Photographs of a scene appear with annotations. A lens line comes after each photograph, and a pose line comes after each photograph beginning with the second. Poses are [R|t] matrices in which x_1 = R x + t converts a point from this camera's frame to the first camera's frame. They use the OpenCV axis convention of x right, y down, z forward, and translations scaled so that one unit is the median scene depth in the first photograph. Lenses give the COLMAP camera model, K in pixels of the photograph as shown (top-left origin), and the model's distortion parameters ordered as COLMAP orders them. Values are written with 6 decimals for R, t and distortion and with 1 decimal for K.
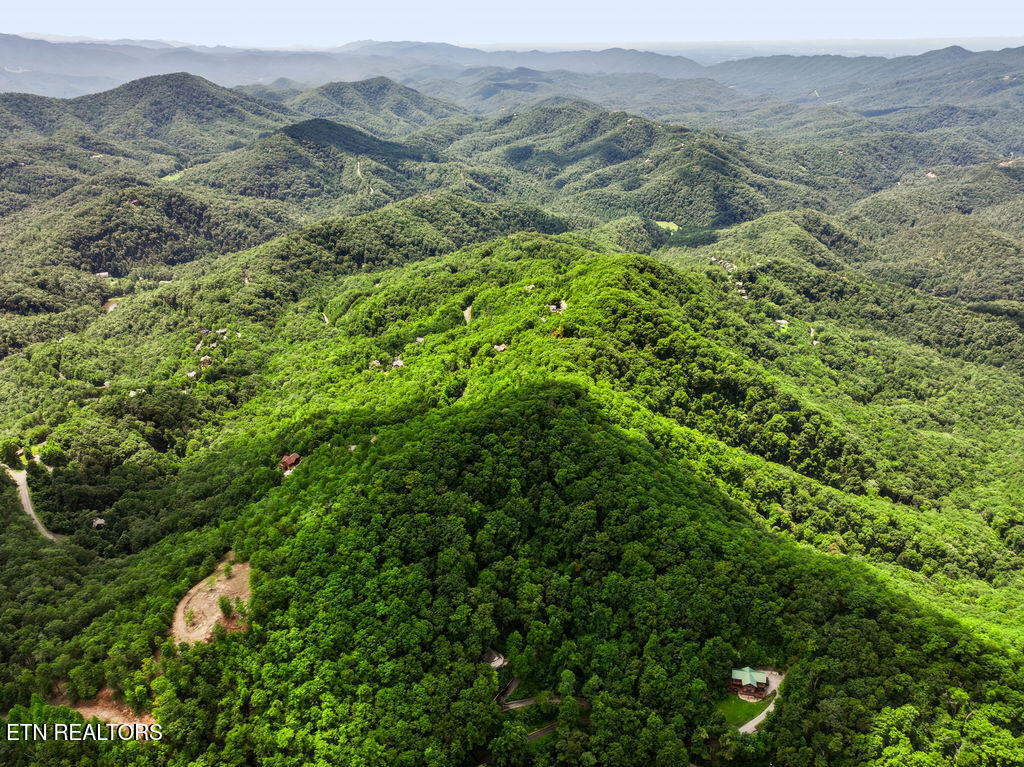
lens RADIAL K [[737.7, 0, 533.0], [0, 737.7, 388.4], [0, 0, 1]] dist [-0.004662, 0.026360]
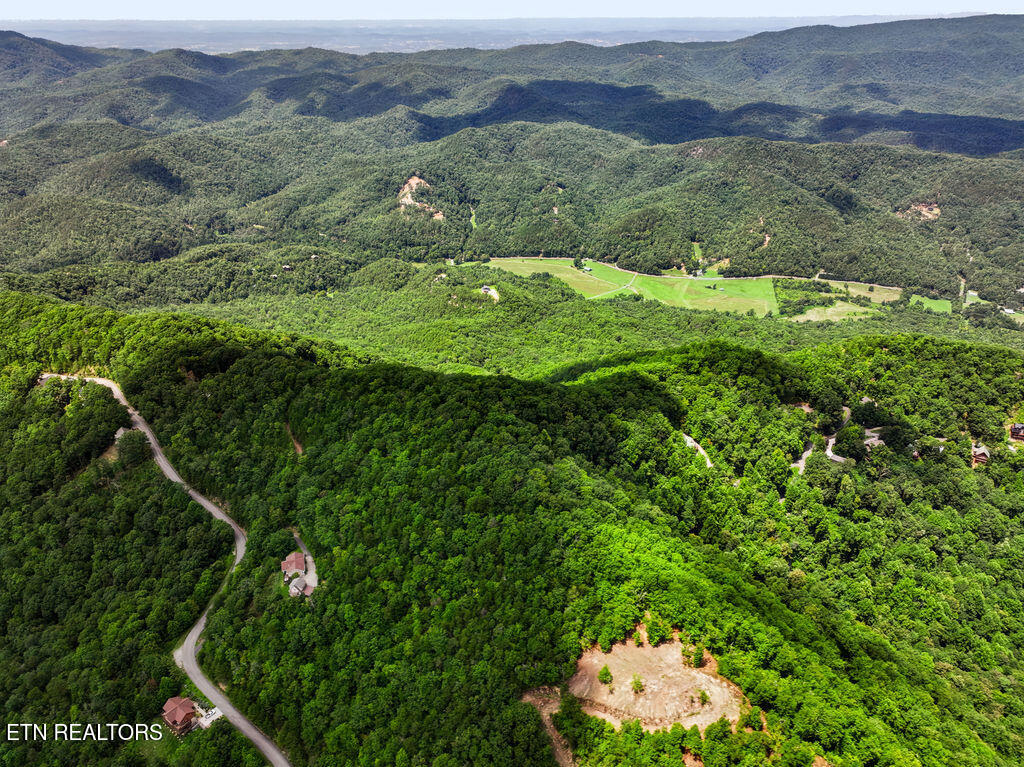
lens RADIAL K [[730.7, 0, 526.4], [0, 730.7, 361.2], [0, 0, 1]] dist [0.003674, 0.005216]
pose [[0.258511, -0.411667, 0.873901, -0.204029], [0.418278, 0.863150, 0.282871, -0.058397], [-0.870756, 0.292408, 0.395325, 0.143435]]
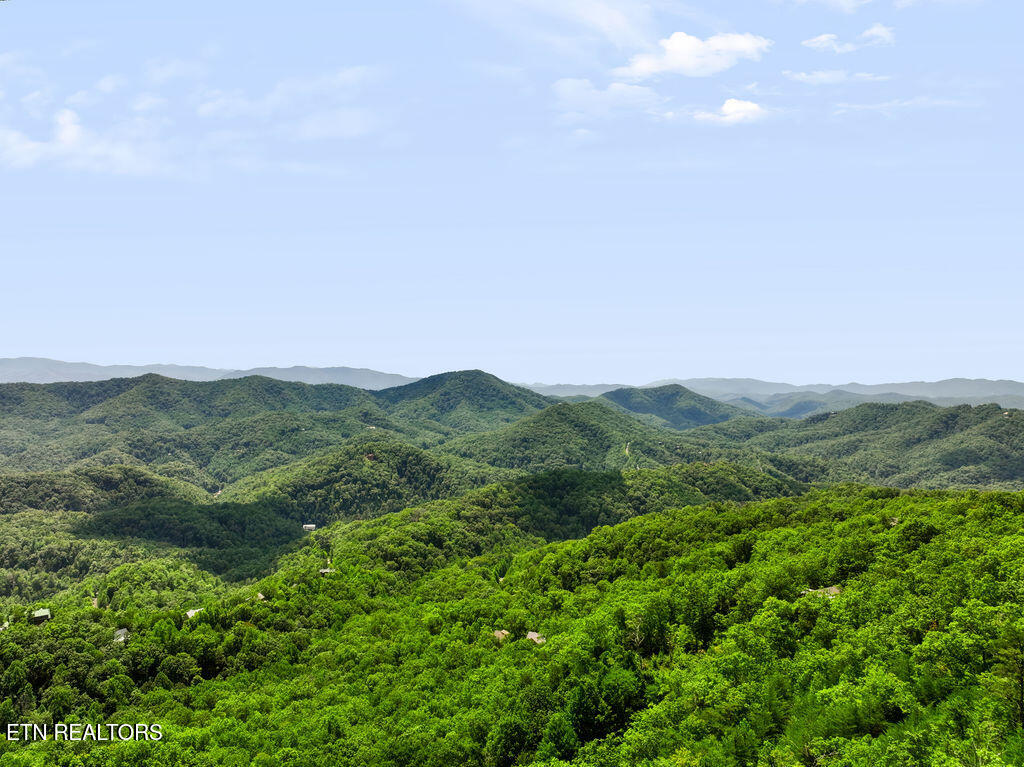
lens RADIAL K [[745.7, 0, 474.3], [0, 745.7, 361.0], [0, 0, 1]] dist [-0.005237, 0.019791]
pose [[0.894064, -0.023017, -0.447347, -0.013130], [-0.187779, 0.887432, -0.420955, 0.004173], [0.406679, 0.460364, 0.789099, 0.261346]]
